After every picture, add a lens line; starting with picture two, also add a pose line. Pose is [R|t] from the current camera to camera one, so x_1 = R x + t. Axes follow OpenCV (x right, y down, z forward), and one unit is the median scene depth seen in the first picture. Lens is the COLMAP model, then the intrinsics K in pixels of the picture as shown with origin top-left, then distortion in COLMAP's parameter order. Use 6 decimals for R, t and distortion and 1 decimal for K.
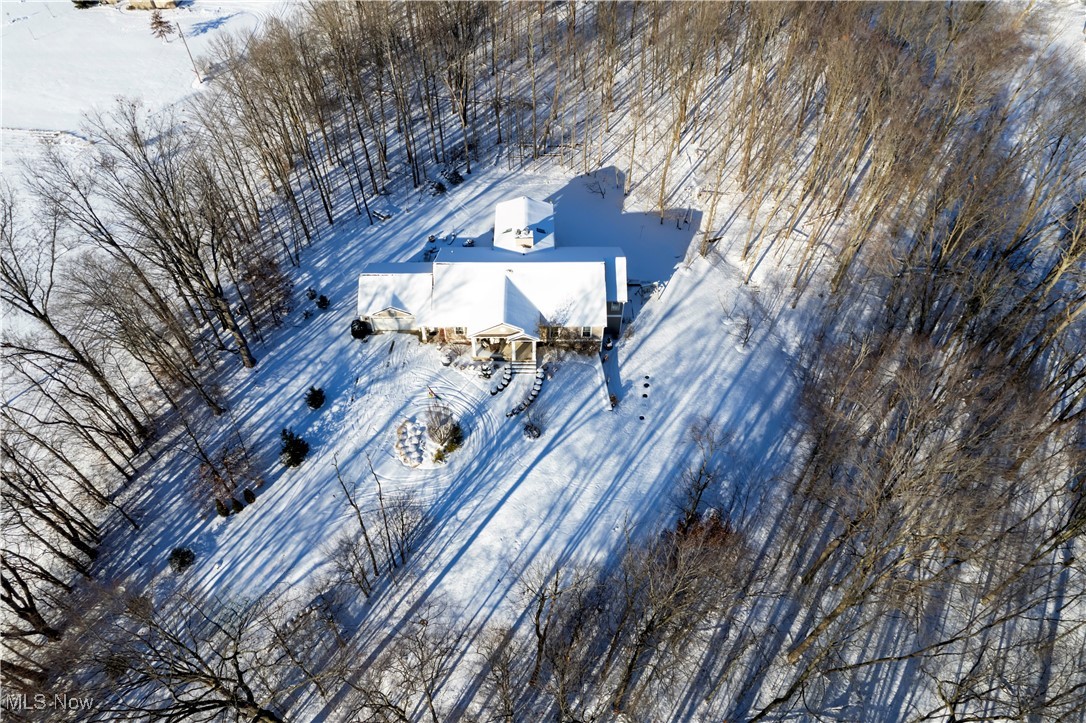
lens RADIAL K [[680.8, 0, 543.0], [0, 680.8, 361.5], [0, 0, 1]] dist [-0.075249, 0.065004]
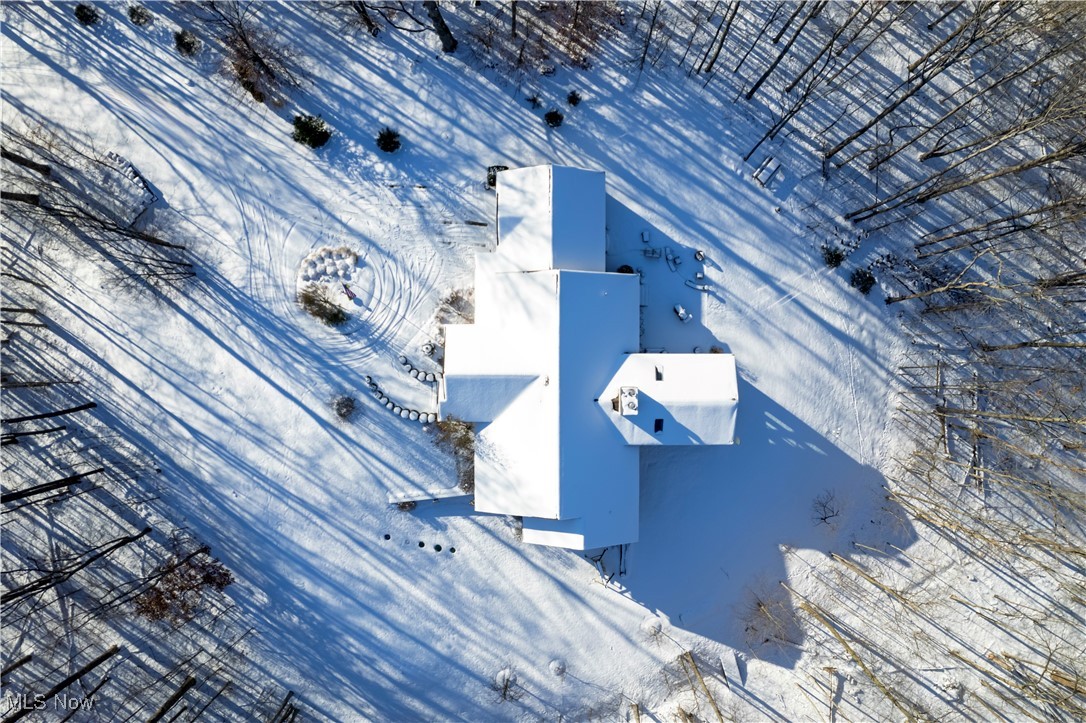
lens RADIAL K [[680.8, 0, 543.0], [0, 680.8, 361.5], [0, 0, 1]] dist [-0.075249, 0.065004]
pose [[-0.012413, 0.999922, -0.001607, -0.072580], [-0.773227, -0.008579, 0.634071, -0.606996], [0.634007, 0.009113, 0.773273, 0.494784]]
